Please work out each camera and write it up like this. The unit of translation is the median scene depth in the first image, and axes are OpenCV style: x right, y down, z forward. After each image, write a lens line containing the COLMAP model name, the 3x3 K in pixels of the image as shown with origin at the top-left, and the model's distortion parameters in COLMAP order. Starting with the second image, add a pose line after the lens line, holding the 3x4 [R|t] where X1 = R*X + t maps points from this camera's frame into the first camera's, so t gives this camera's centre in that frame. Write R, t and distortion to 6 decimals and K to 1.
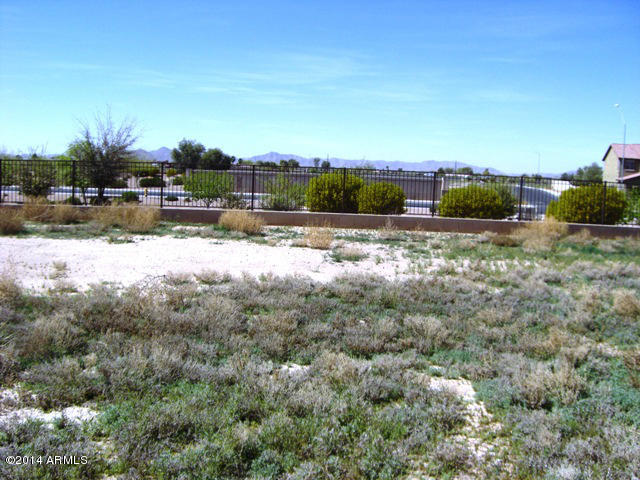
lens RADIAL K [[719.8, 0, 320.0], [0, 719.8, 240.0], [0, 0, 1]] dist [-0.248856, 0.365088]
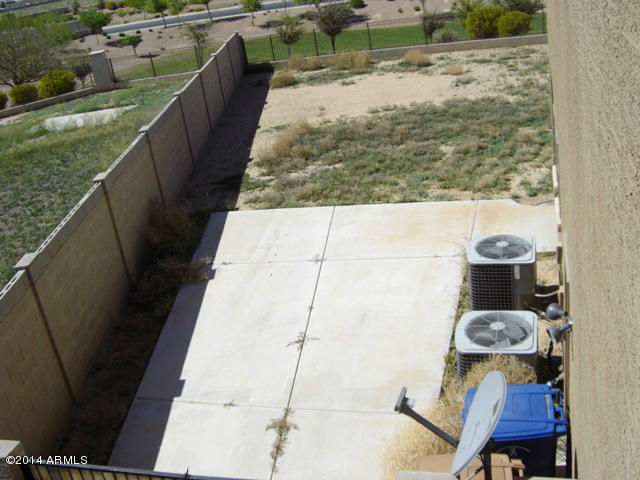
lens RADIAL K [[719.8, 0, 320.0], [0, 719.8, 240.0], [0, 0, 1]] dist [-0.248856, 0.365088]
pose [[0.936328, -0.046351, -0.348053, 0.604429], [0.153269, 0.945780, 0.286370, -0.336524], [0.315908, -0.321482, 0.892665, -1.777129]]
